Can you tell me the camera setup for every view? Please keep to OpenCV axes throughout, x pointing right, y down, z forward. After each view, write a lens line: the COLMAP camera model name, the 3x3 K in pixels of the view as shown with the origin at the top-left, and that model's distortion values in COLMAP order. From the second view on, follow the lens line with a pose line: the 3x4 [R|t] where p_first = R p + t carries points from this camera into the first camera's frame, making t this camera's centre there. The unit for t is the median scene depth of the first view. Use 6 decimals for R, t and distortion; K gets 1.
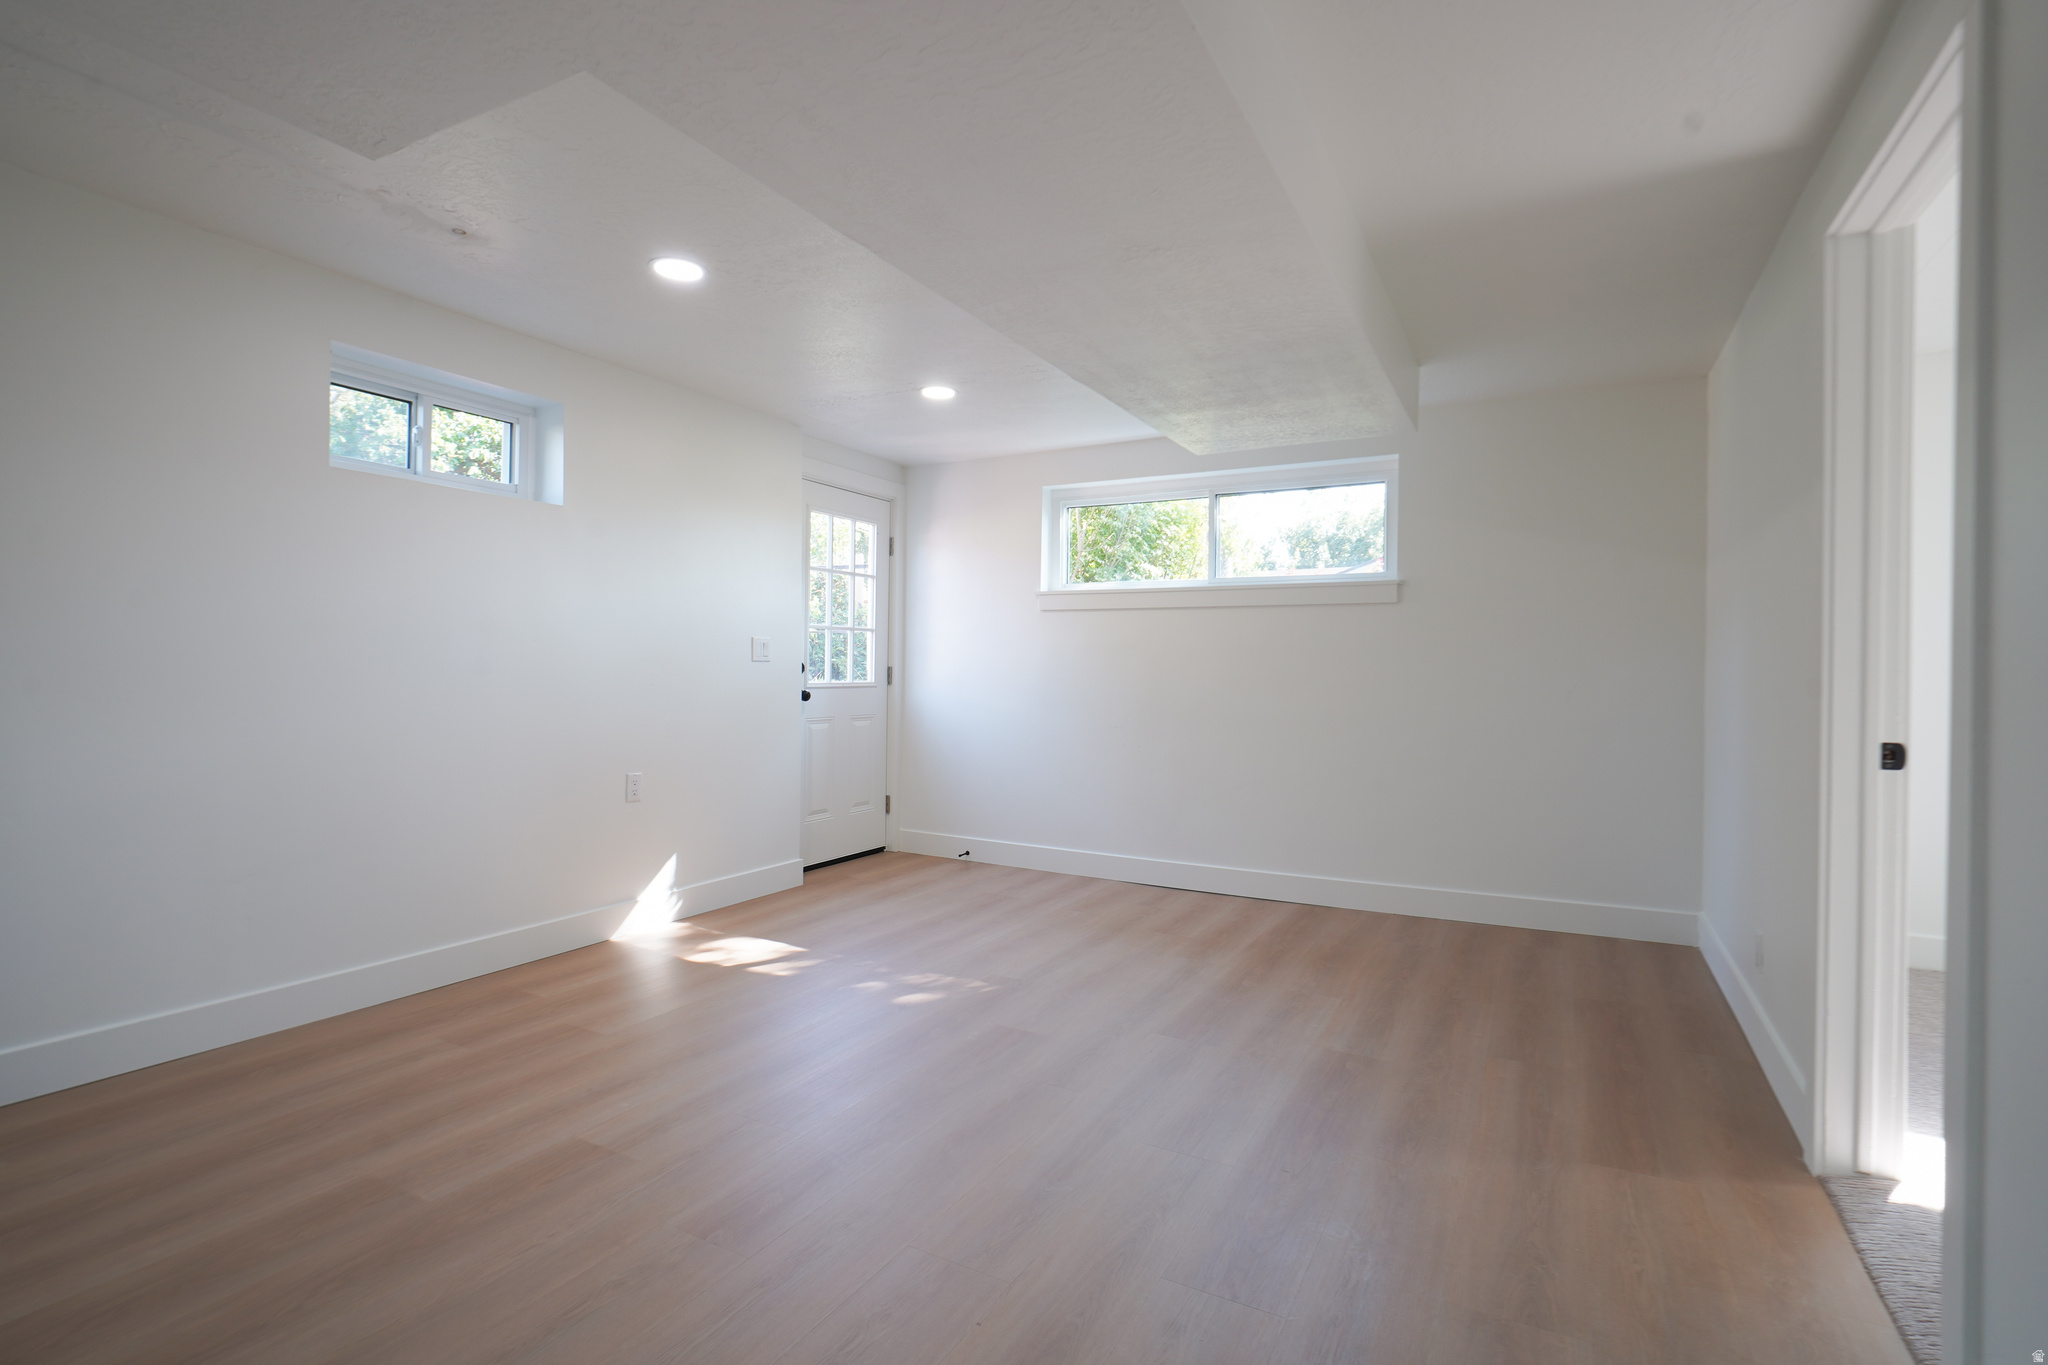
lens RADIAL K [[965.0, 0, 1029.0], [0, 965.0, 682.8], [0, 0, 1]] dist [0.015154, 0.003651]
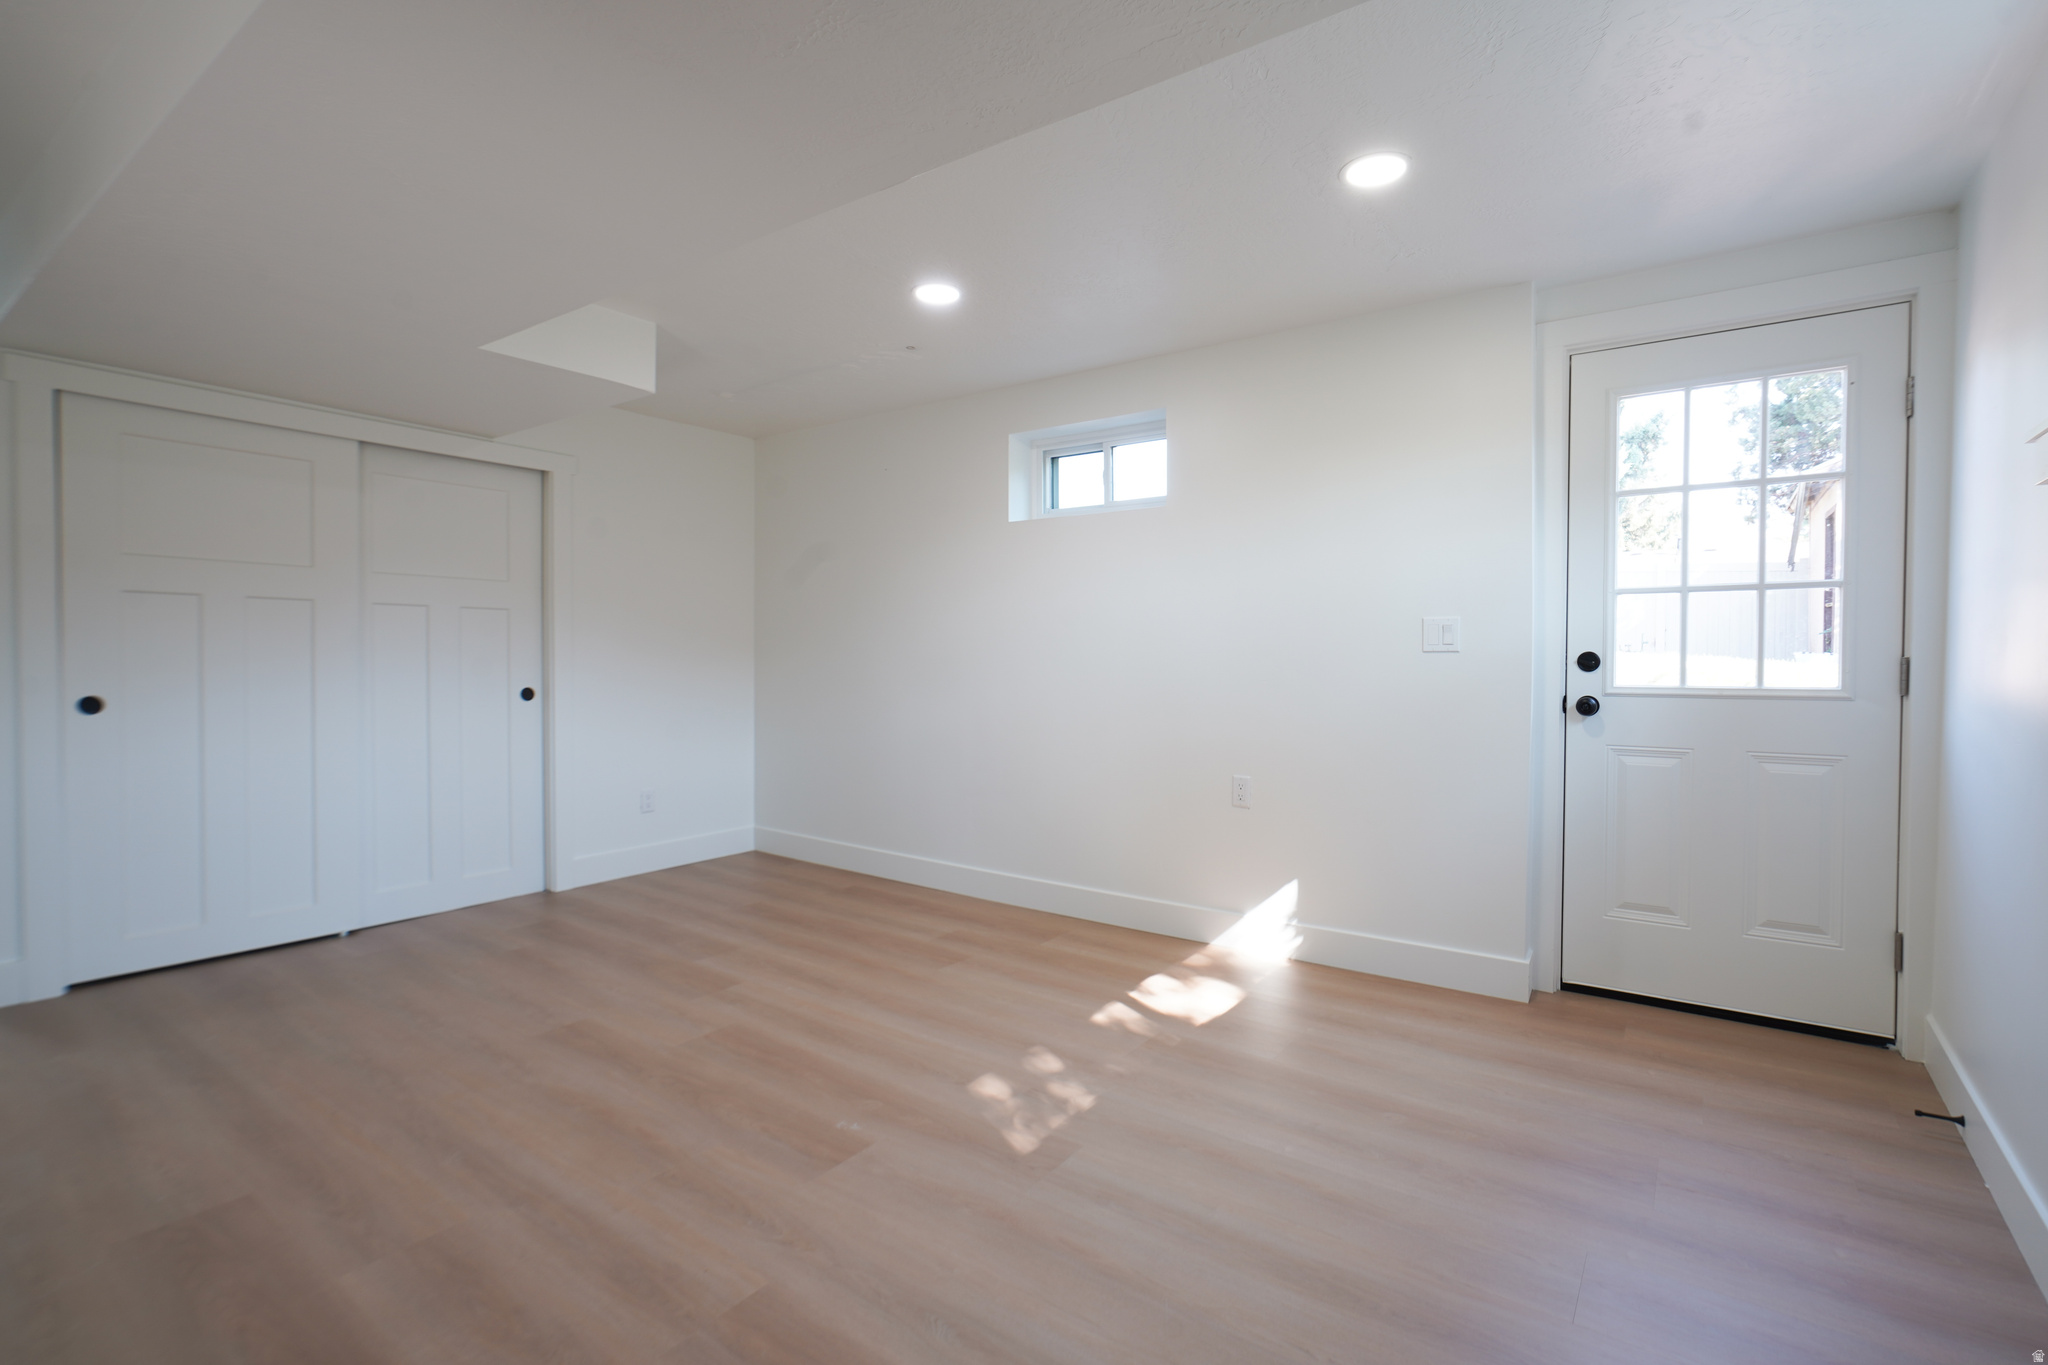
lens RADIAL K [[965.0, 0, 1032.5], [0, 965.0, 668.7], [0, 0, 1]] dist [0.015154, 0.003651]
pose [[-0.116015, 0.012328, -0.993171, 0.460290], [-0.011823, 0.999835, 0.013792, -0.016426], [0.993177, 0.013342, -0.115851, 0.790334]]
